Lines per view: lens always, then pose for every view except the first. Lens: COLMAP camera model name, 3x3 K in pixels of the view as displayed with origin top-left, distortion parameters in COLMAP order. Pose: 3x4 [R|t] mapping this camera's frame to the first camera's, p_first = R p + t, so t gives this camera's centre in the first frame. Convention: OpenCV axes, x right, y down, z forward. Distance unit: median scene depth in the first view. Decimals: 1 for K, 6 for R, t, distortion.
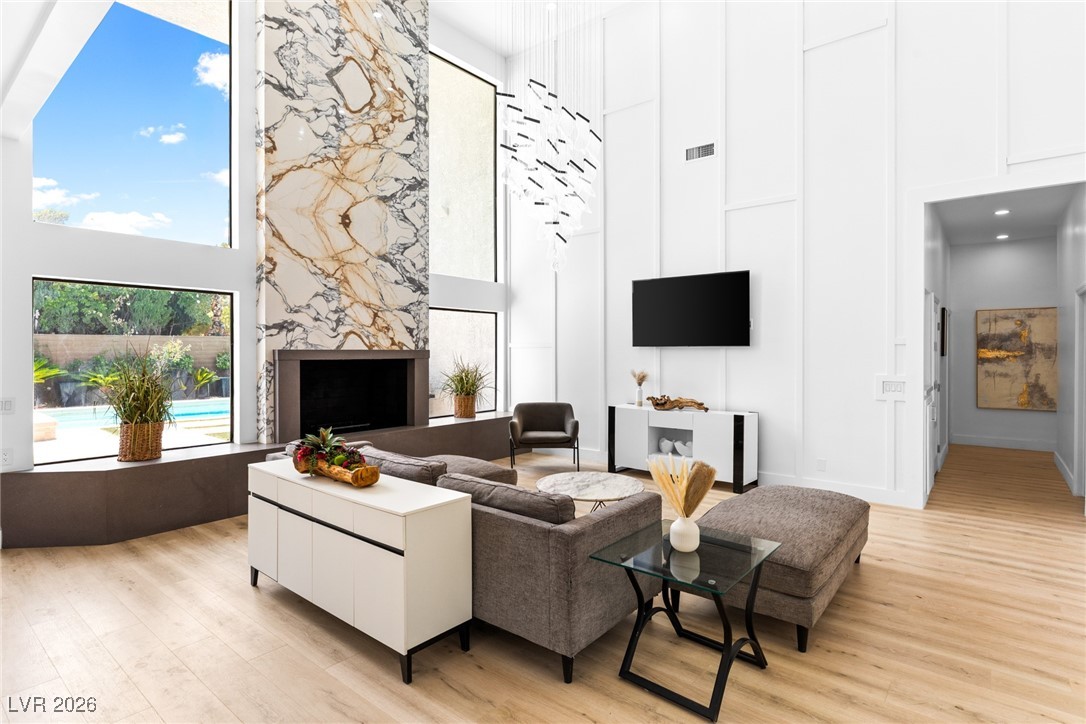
lens RADIAL K [[552.8, 0, 547.0], [0, 552.8, 353.6], [0, 0, 1]] dist [-0.001284, 0.000209]
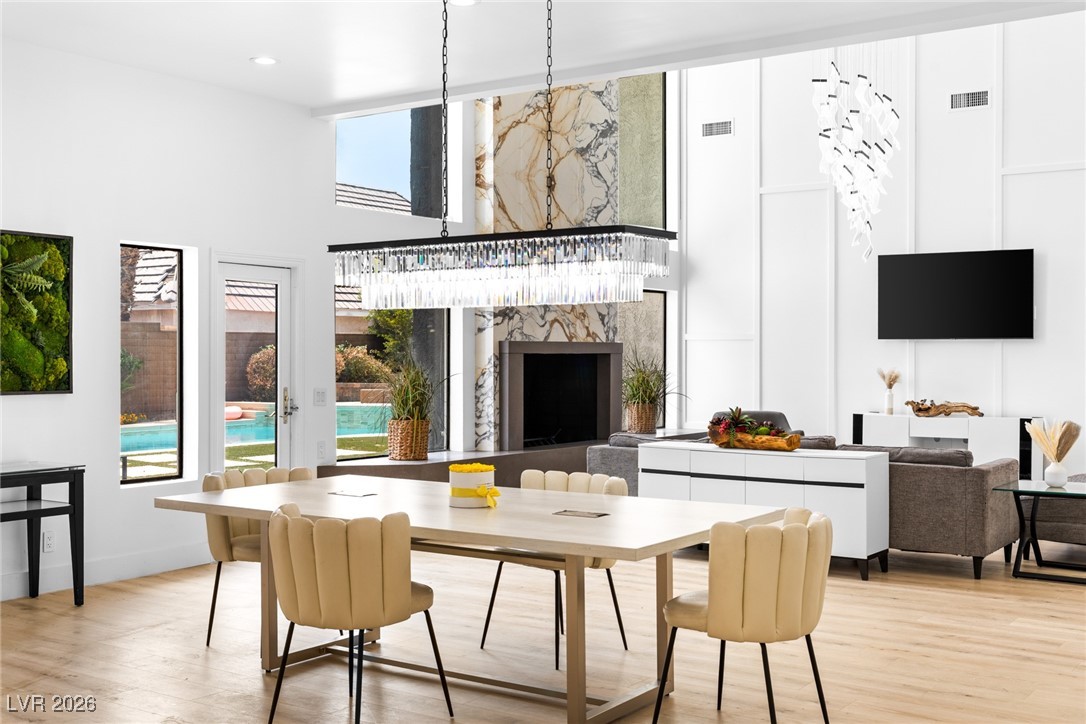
lens RADIAL K [[1220.0, 0, 543.0], [0, 1220.0, 362.0], [0, 0, 1]] dist [0.005769, -0.000597]
pose [[0.997022, 0.002120, 0.077087, -0.501144], [-0.002480, 0.999986, 0.004584, 0.014252], [-0.077076, -0.004762, 0.997014, -0.767160]]
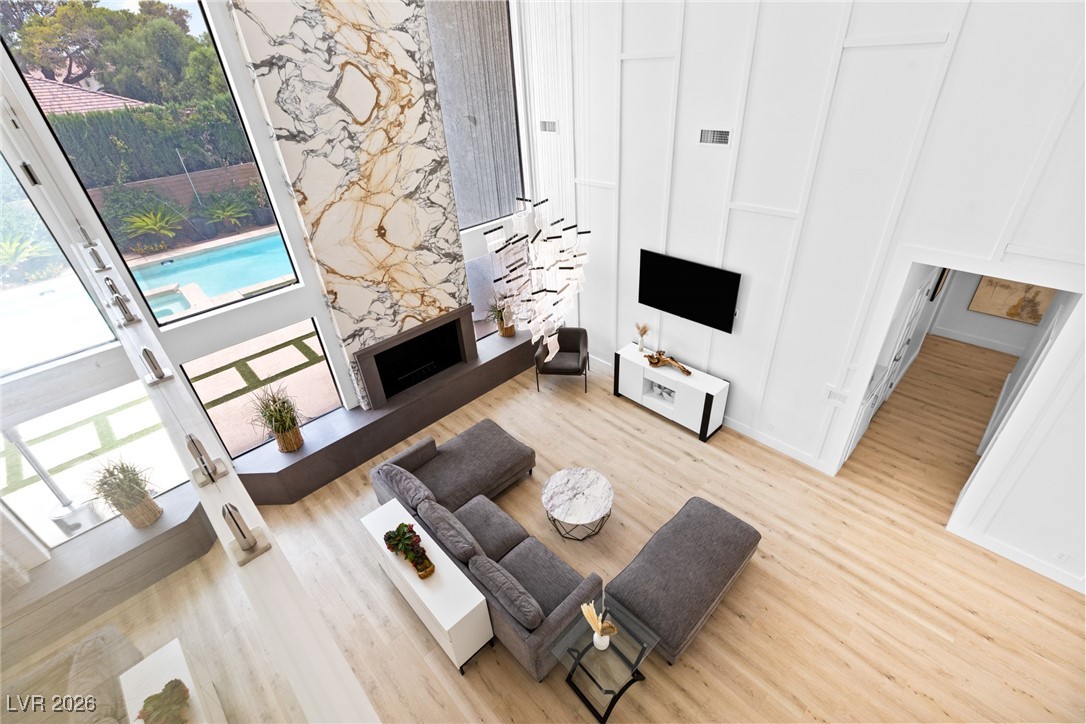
lens RADIAL K [[482.0, 0, 544.9], [0, 482.0, 357.5], [0, 0, 1]] dist [0.003971, 0.000221]
pose [[0.991371, 0.015486, -0.130170, 0.103220], [0.056226, 0.846787, 0.528951, -0.516187], [0.118417, -0.531706, 0.838610, 0.061111]]
